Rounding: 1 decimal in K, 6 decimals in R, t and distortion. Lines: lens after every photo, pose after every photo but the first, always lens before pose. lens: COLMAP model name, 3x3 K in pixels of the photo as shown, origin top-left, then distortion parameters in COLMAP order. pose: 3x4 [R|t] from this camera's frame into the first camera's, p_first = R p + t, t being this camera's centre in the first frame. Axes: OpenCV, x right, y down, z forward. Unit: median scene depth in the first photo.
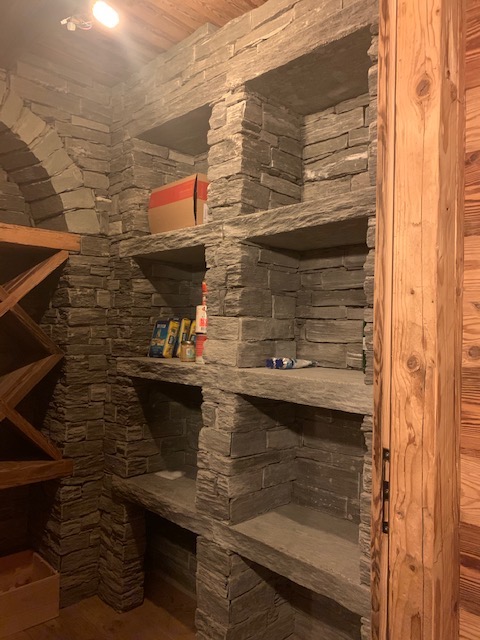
lens RADIAL K [[488.6, 0, 243.0], [0, 488.6, 315.2], [0, 0, 1]] dist [0.030888, -0.036949]
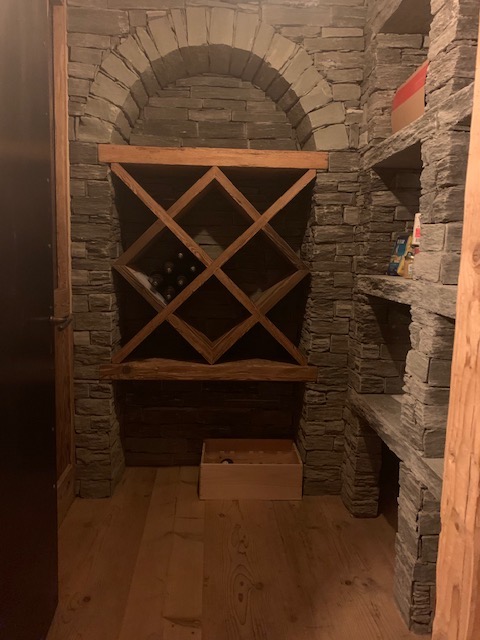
lens RADIAL K [[488.6, 0, 238.8], [0, 488.6, 312.0], [0, 0, 1]] dist [0.030888, -0.036949]
pose [[0.743930, 0.075758, -0.663949, 0.253024], [0.009043, 0.992321, 0.123359, 0.040995], [0.668196, -0.097775, 0.737532, 0.112407]]
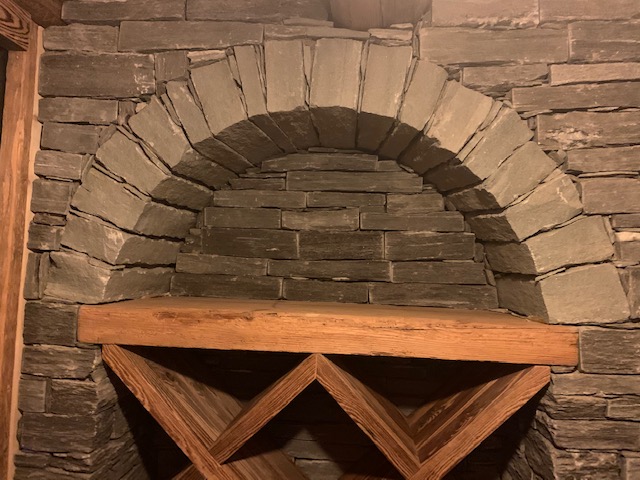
lens RADIAL K [[488.6, 0, 315.0], [0, 488.6, 235.8], [0, 0, 1]] dist [0.030888, -0.036949]
pose [[0.643282, -0.045039, -0.764304, -0.160623], [-0.001258, 0.998205, -0.059882, -0.243592], [0.765629, 0.039482, 0.642070, 0.598768]]
